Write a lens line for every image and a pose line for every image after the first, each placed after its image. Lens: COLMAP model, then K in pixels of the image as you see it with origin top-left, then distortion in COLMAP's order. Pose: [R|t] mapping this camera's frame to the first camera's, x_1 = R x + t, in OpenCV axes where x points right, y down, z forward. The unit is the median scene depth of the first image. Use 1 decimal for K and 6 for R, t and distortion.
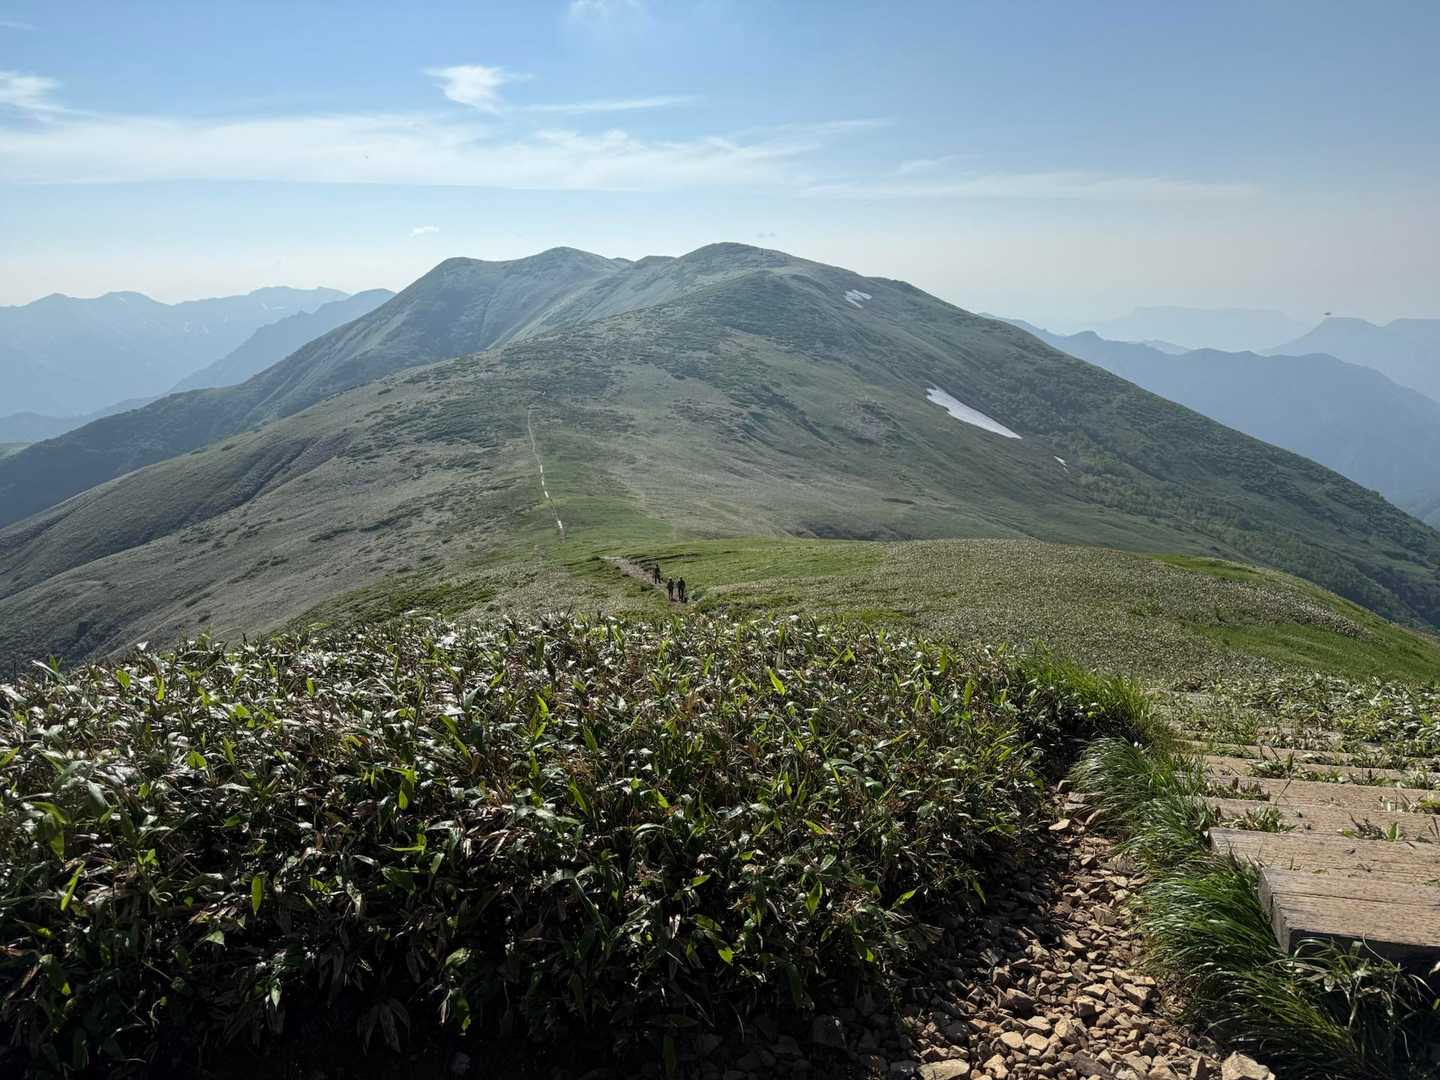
lens RADIAL K [[1061.0, 0, 731.1], [0, 1061.0, 544.9], [0, 0, 1]] dist [0.066036, -0.048971]
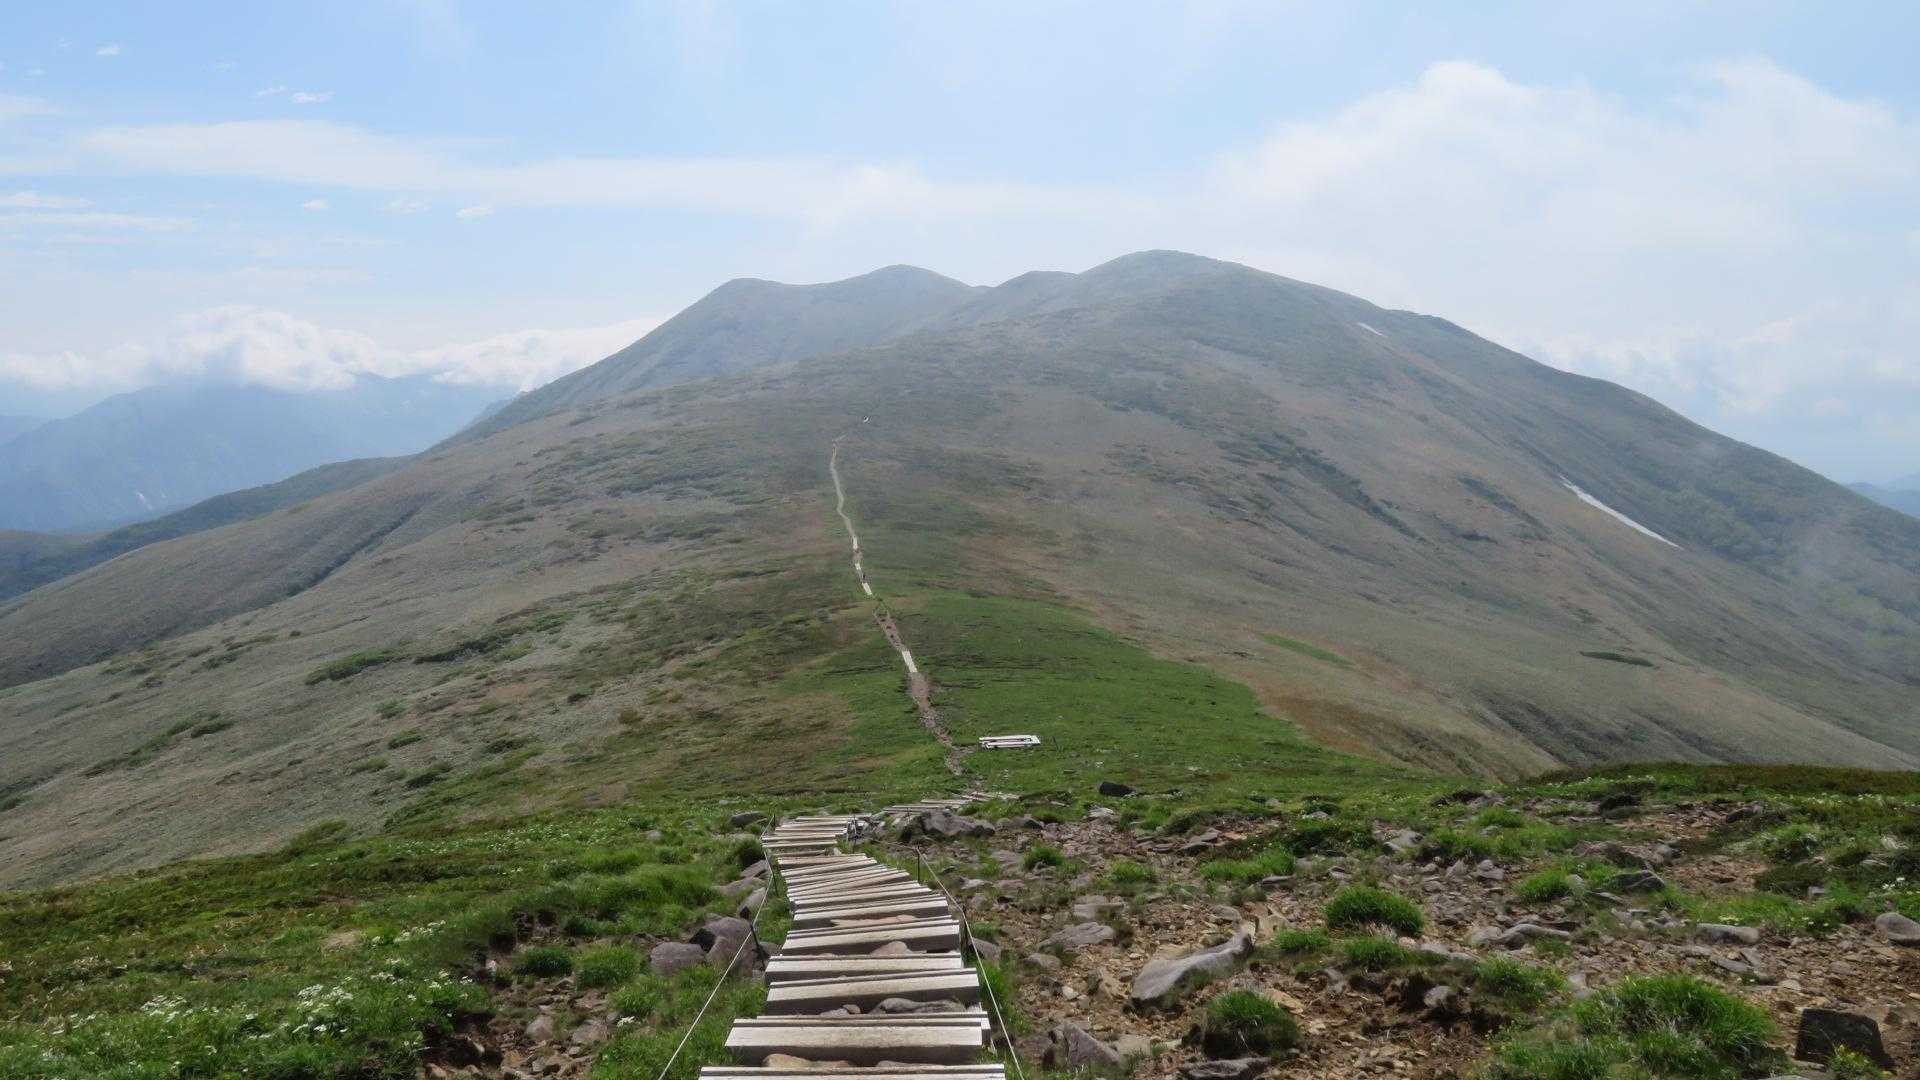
lens RADIAL K [[1286.1, 0, 966.4], [0, 1286.1, 543.0], [0, 0, 1]] dist [-0.017292, 0.011942]
pose [[0.995723, 0.038811, -0.083842, -0.074225], [-0.049854, 0.989737, -0.133922, -0.002240], [0.077783, 0.137529, 0.987439, 0.403209]]
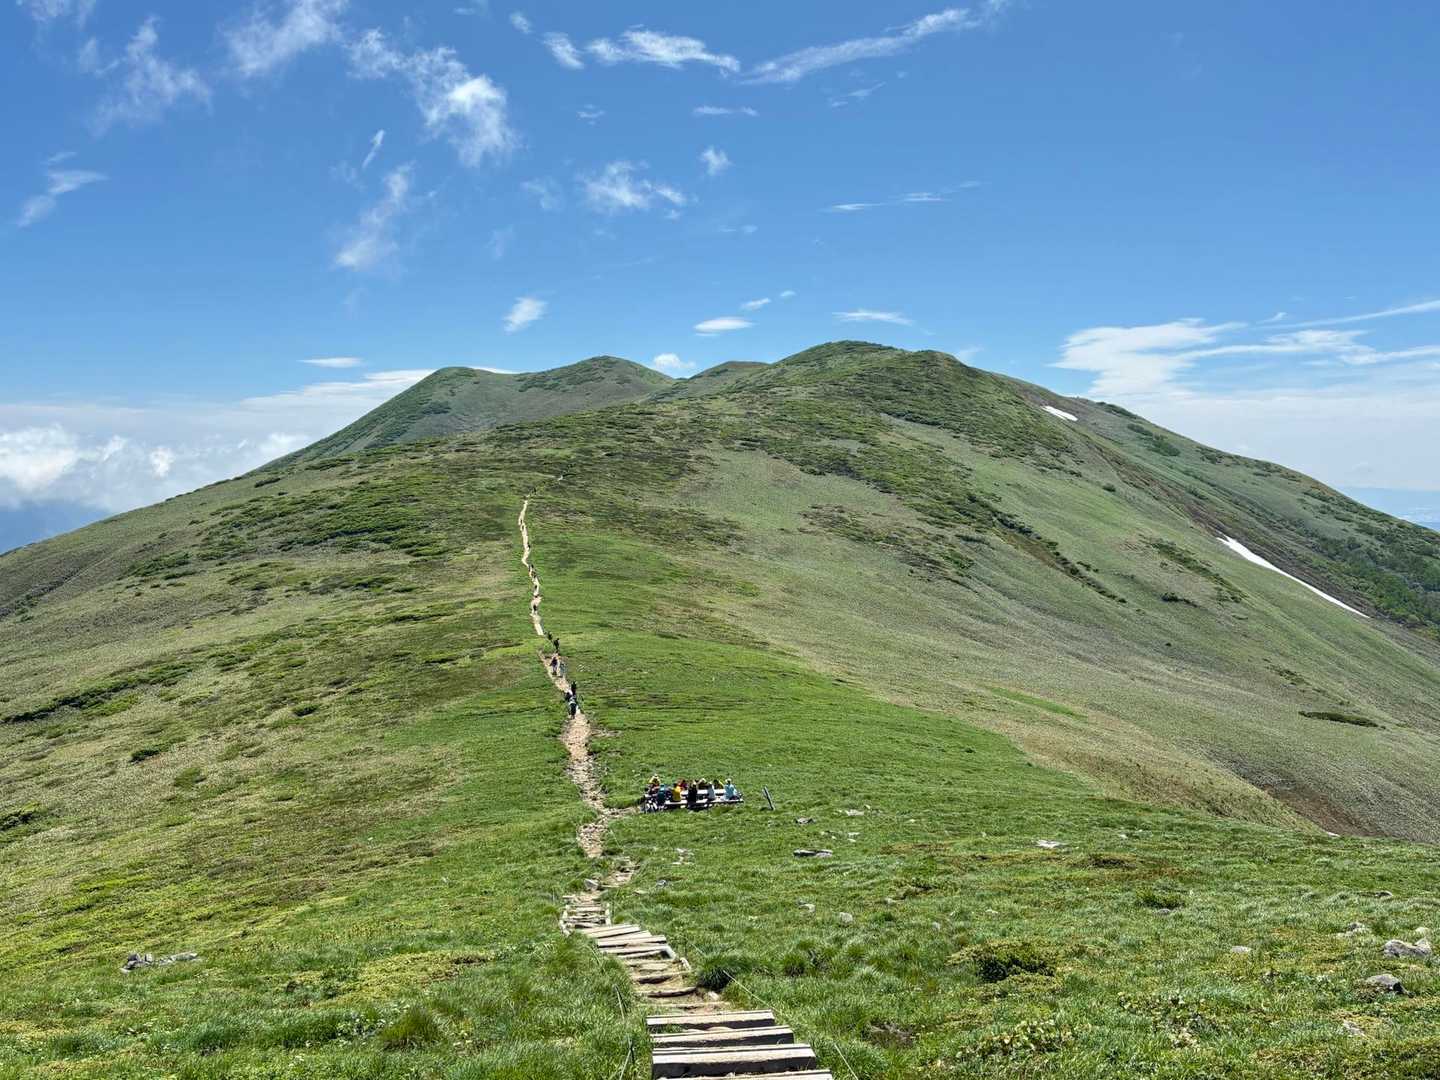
lens RADIAL K [[1155.8, 0, 726.5], [0, 1155.8, 547.3], [0, 0, 1]] dist [0.034922, -0.027192]
pose [[0.998674, 0.035109, -0.037648, -0.076415], [-0.042177, 0.977357, -0.207353, 0.000111], [0.029515, 0.208666, 0.977541, 0.481510]]
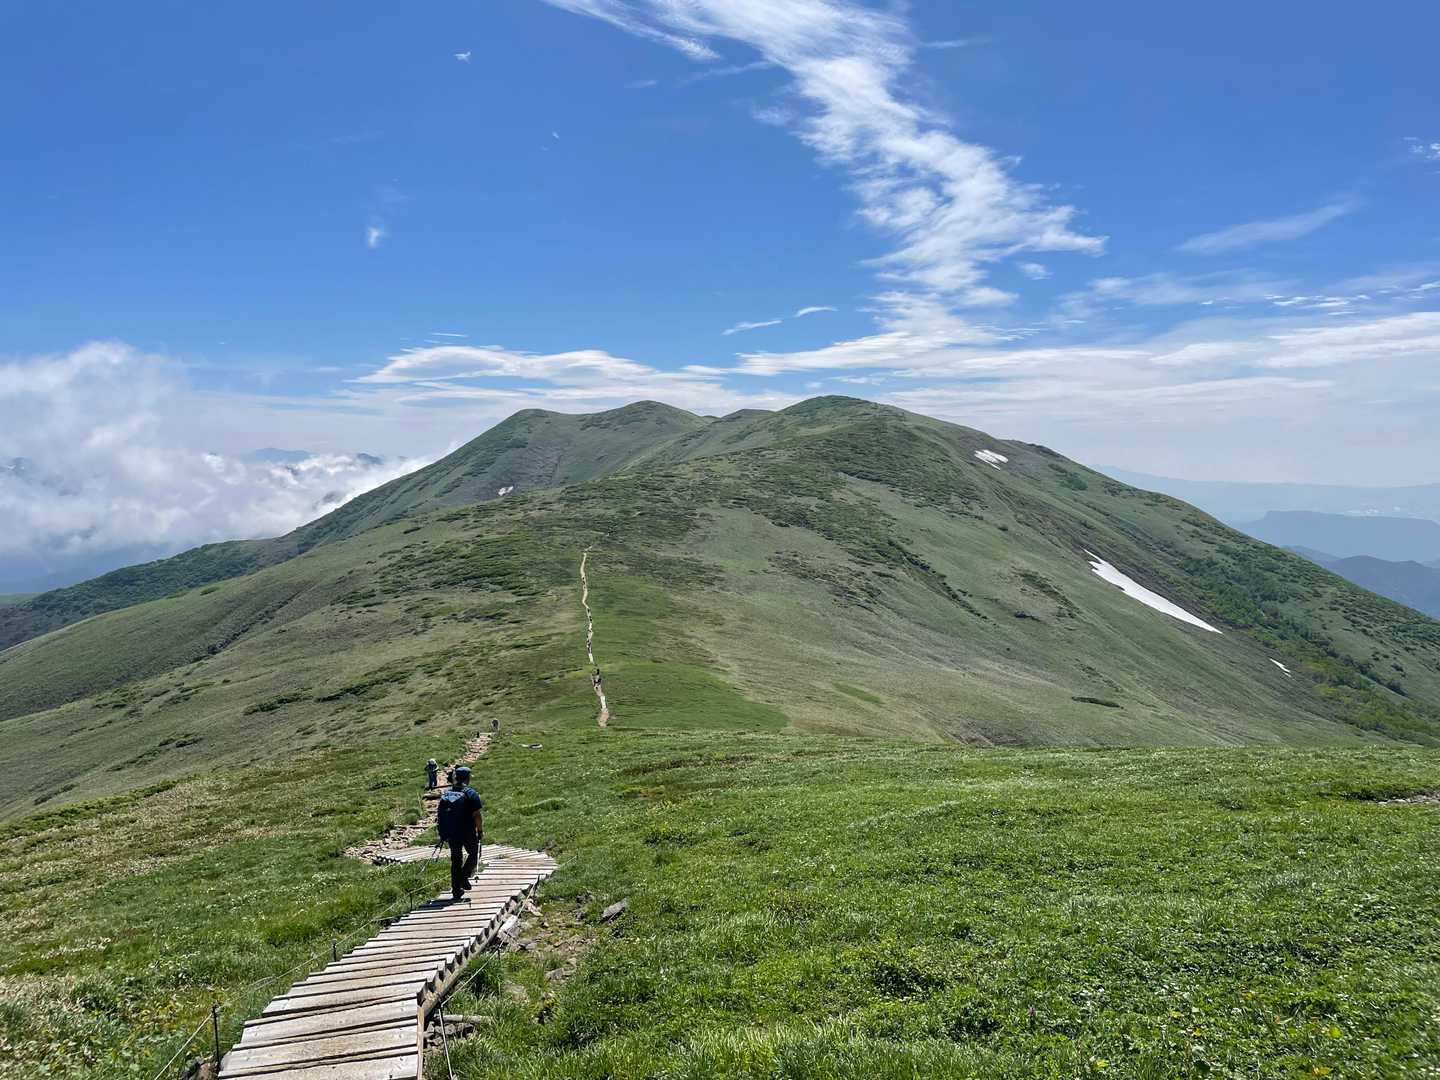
lens RADIAL K [[1061.0, 0, 717.5], [0, 1061.0, 525.6], [0, 0, 1]] dist [0.066036, -0.048971]
pose [[0.995580, 0.039007, -0.085430, -0.032064], [-0.055490, 0.978219, -0.200021, -0.000139], [0.075767, 0.203878, 0.976060, 0.261508]]
